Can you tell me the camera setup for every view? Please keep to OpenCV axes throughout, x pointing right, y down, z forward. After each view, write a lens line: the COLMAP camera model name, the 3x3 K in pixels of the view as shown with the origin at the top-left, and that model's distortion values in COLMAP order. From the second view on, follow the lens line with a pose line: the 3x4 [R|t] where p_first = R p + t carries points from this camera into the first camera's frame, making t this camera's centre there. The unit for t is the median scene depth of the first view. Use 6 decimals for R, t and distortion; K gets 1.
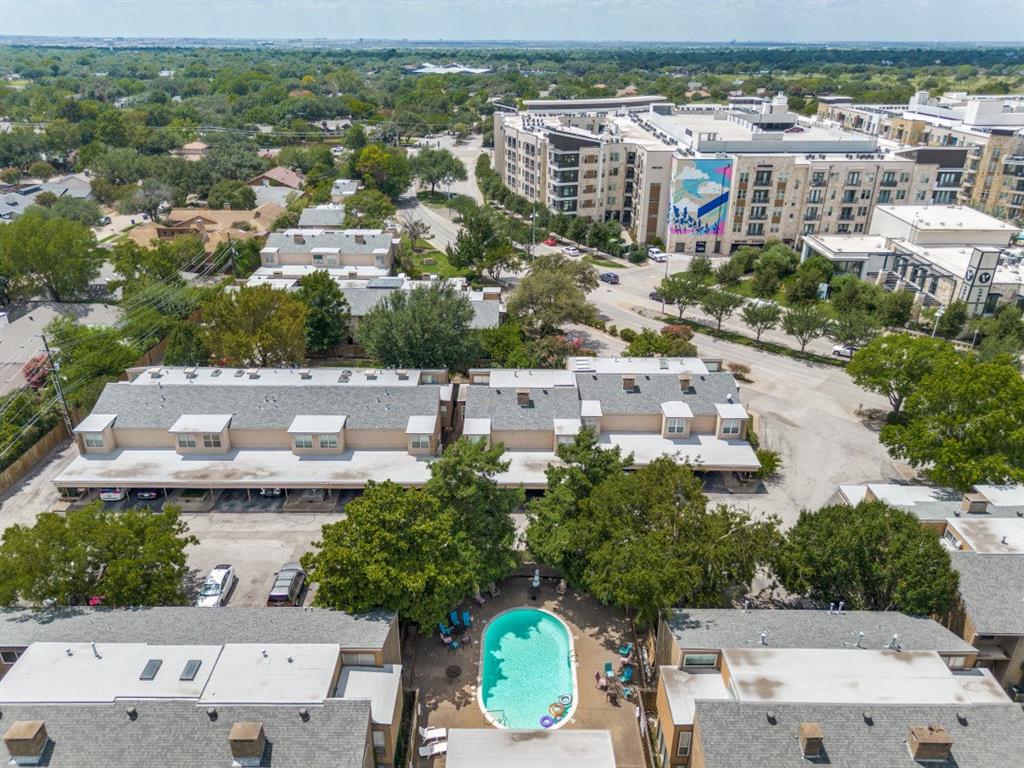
lens RADIAL K [[709.6, 0, 512.8], [0, 709.6, 386.9], [0, 0, 1]] dist [0.026020, -0.012992]
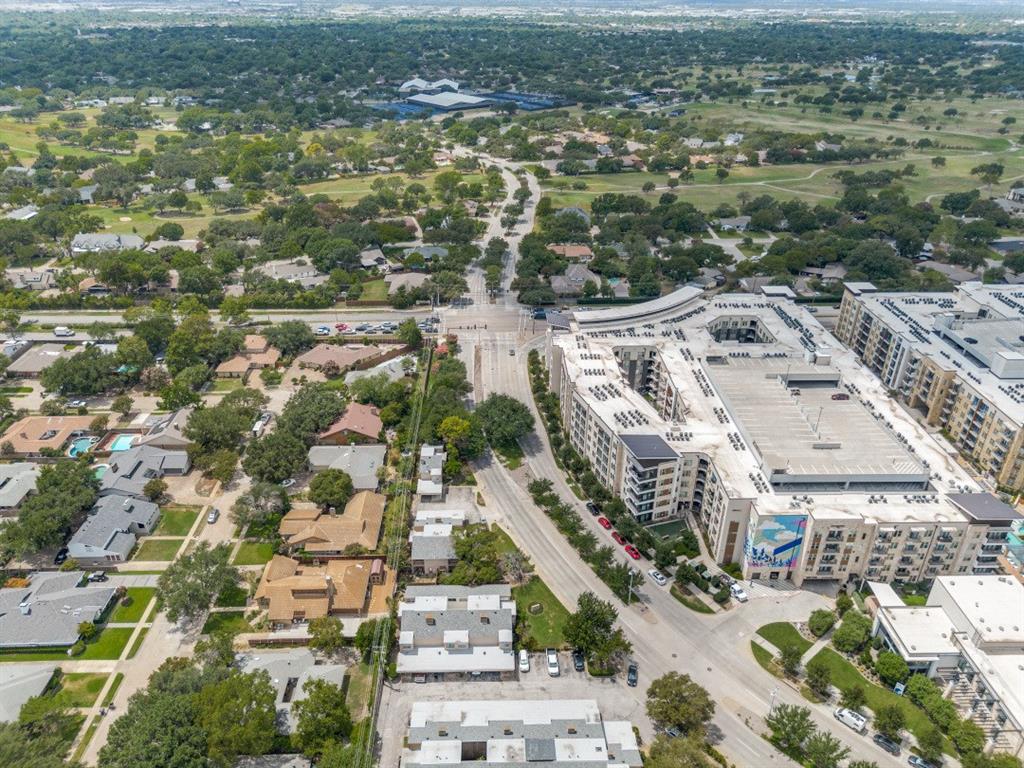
lens RADIAL K [[709.6, 0, 511.7], [0, 709.6, 379.8], [0, 0, 1]] dist [0.026020, -0.012992]
pose [[0.999429, -0.014100, 0.030712, -0.180261], [0.012593, 0.998732, 0.048740, -0.570709], [-0.031360, -0.048325, 0.998339, -0.090020]]
